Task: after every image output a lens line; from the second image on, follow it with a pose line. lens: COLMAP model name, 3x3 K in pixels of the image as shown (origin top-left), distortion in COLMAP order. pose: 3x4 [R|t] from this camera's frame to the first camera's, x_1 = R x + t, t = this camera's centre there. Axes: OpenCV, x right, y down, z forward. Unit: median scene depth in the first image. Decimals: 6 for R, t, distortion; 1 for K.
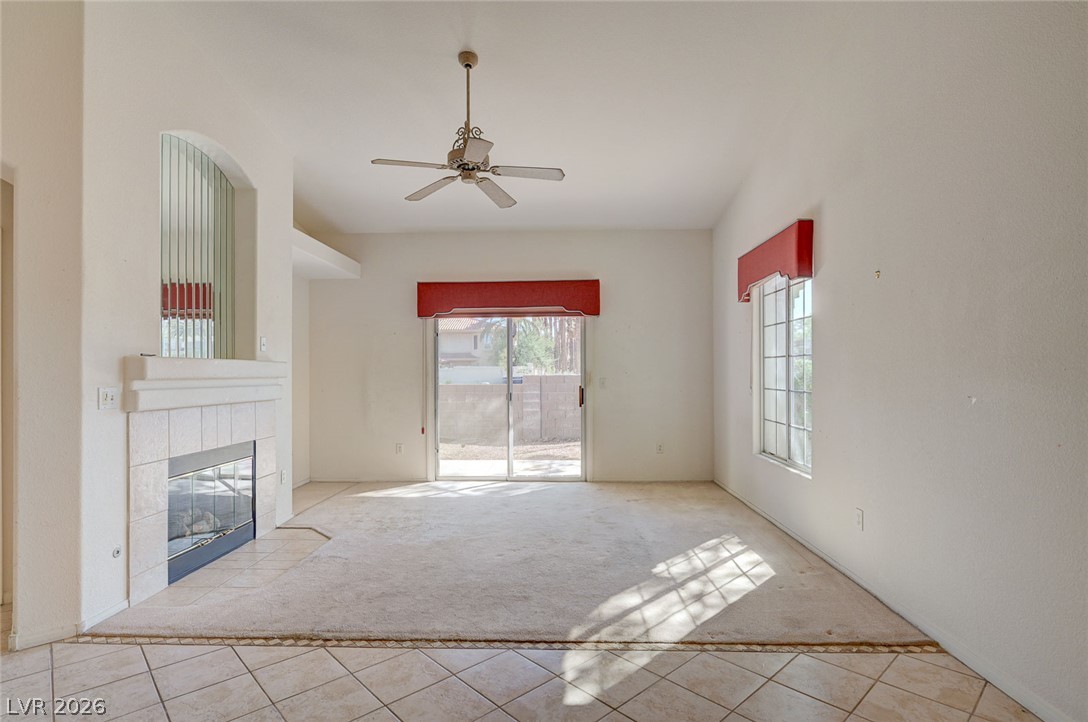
lens RADIAL K [[544.7, 0, 543.2], [0, 544.7, 371.5], [0, 0, 1]] dist [0.000263, 0.000038]
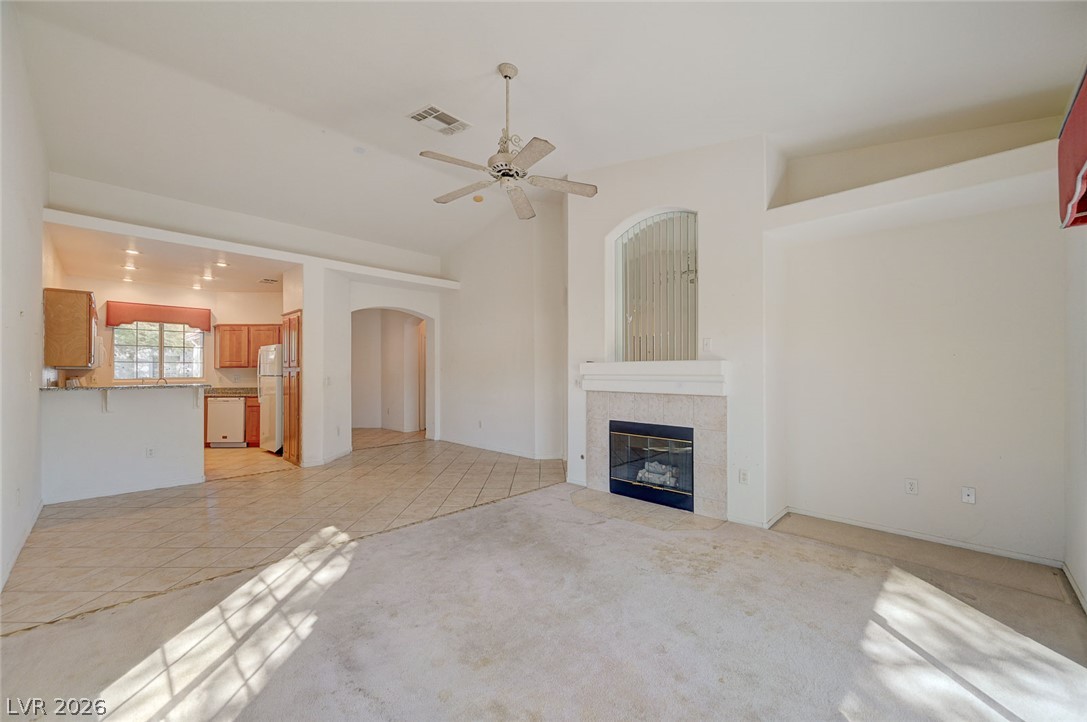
lens RADIAL K [[426.6, 0, 545.5], [0, 426.6, 371.7], [0, 0, 1]] dist [0.000887, 0.000126]
pose [[-0.675707, 0.003989, -0.737160, 0.397242], [0.005427, 0.999985, 0.000436, 0.002648], [0.737151, -0.003706, -0.675718, 1.534525]]
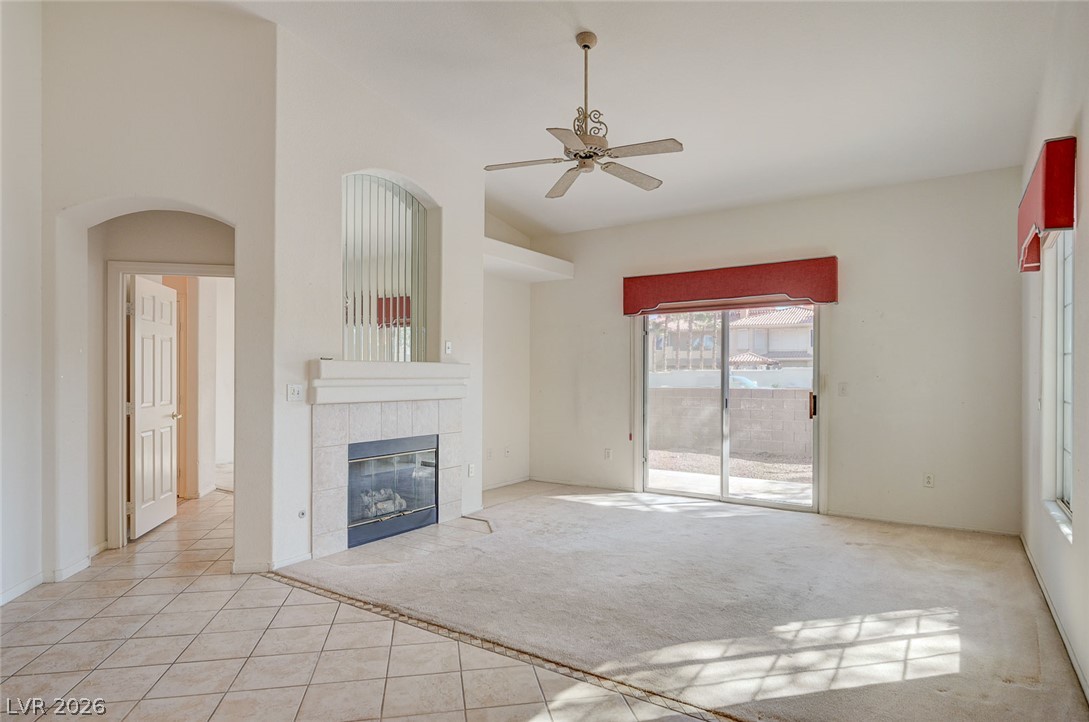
lens RADIAL K [[608.6, 0, 551.1], [0, 608.6, 376.6], [0, 0, 1]] dist [0.000734, 0.000554]
pose [[0.850108, 0.007915, -0.526550, 0.352040], [-0.004567, 0.999960, 0.007657, -0.002475], [0.526589, -0.004104, 0.850110, 0.074970]]
